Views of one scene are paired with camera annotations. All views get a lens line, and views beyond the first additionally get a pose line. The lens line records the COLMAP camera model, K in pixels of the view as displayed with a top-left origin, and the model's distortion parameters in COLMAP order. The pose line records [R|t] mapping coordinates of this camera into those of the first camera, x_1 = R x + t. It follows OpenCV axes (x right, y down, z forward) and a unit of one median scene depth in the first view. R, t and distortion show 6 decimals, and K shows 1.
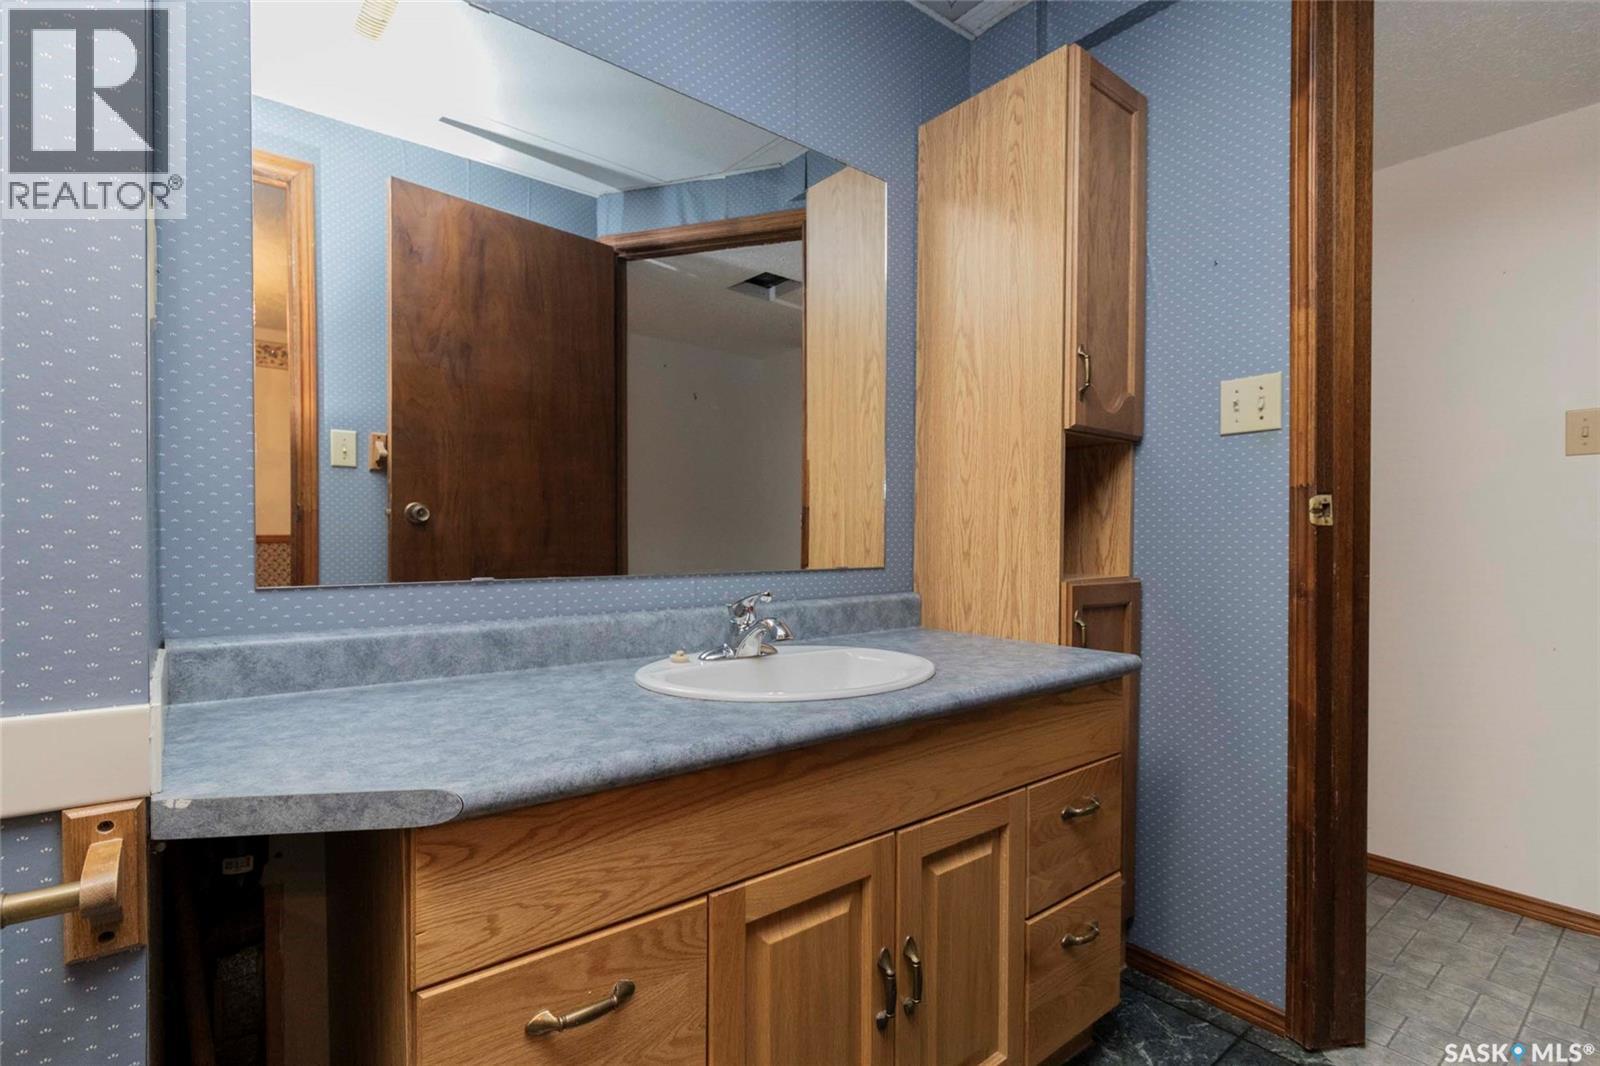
lens RADIAL K [[748.6, 0, 801.9], [0, 748.6, 543.9], [0, 0, 1]] dist [-0.000101, 0.000122]
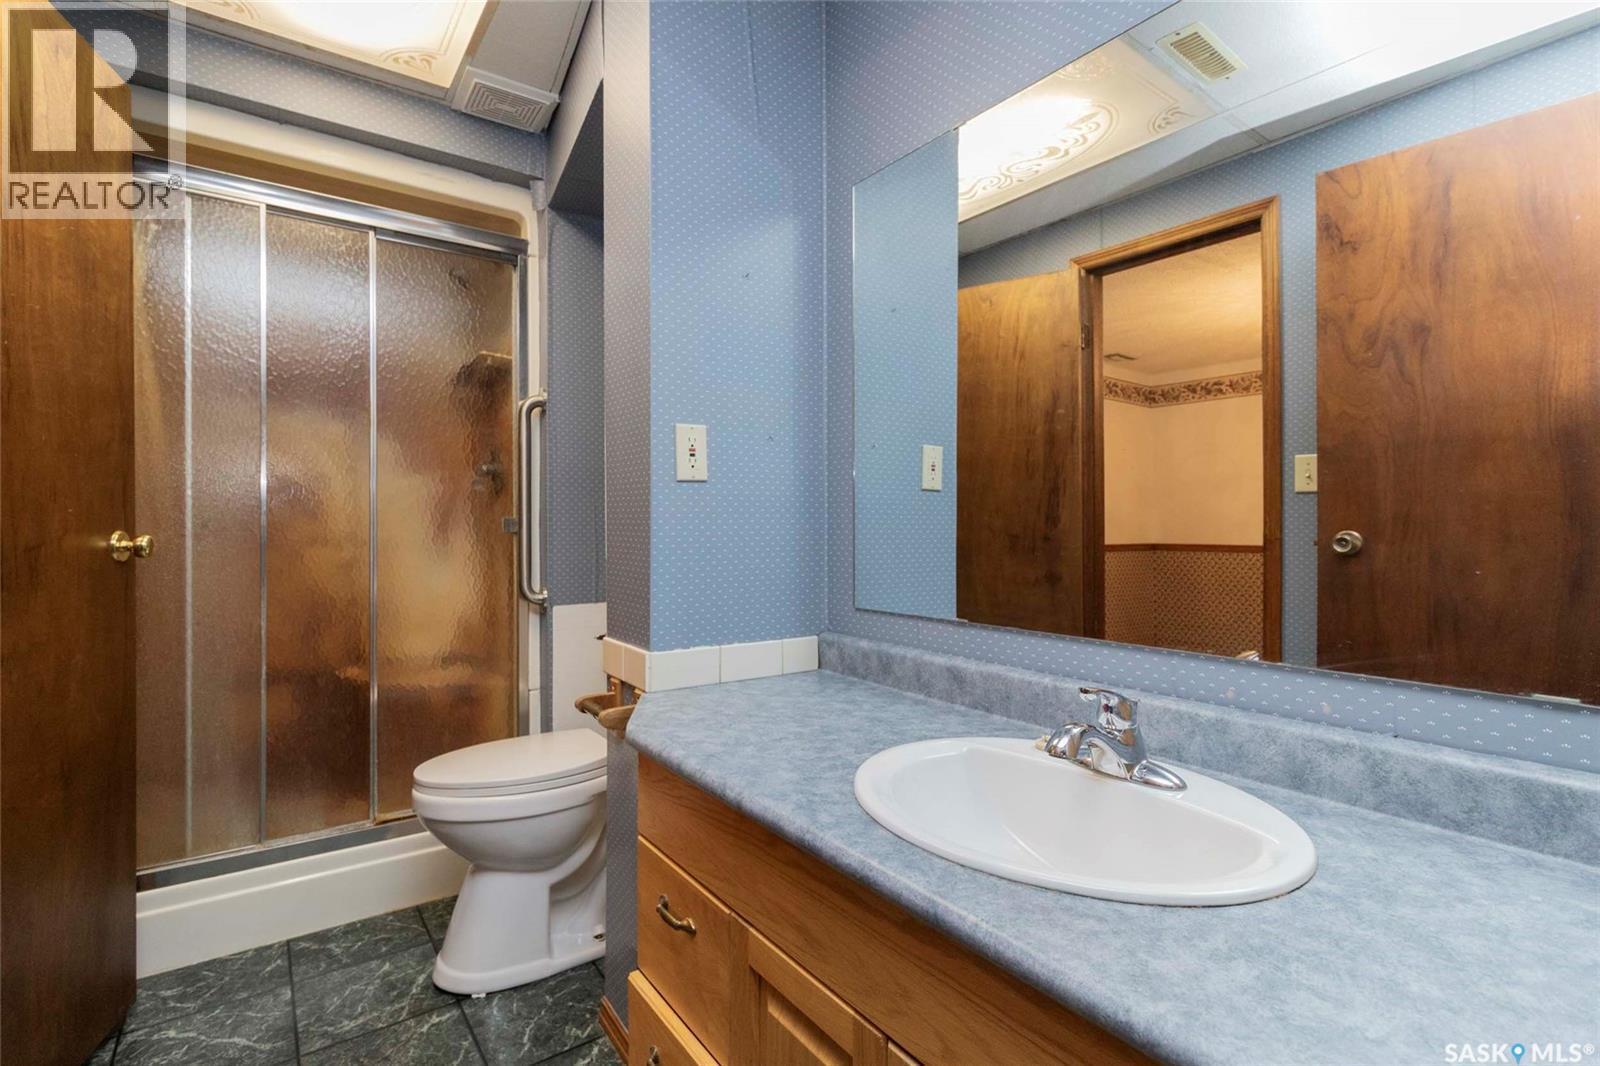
lens RADIAL K [[749.8, 0, 800.0], [0, 749.8, 533.0], [0, 0, 1]] dist [-0.038722, -0.000116]
pose [[-0.039531, -0.000708, -0.999218, 0.764757], [-0.021256, 0.999774, 0.000132, -0.084146], [0.998992, 0.021245, -0.039537, 0.872133]]
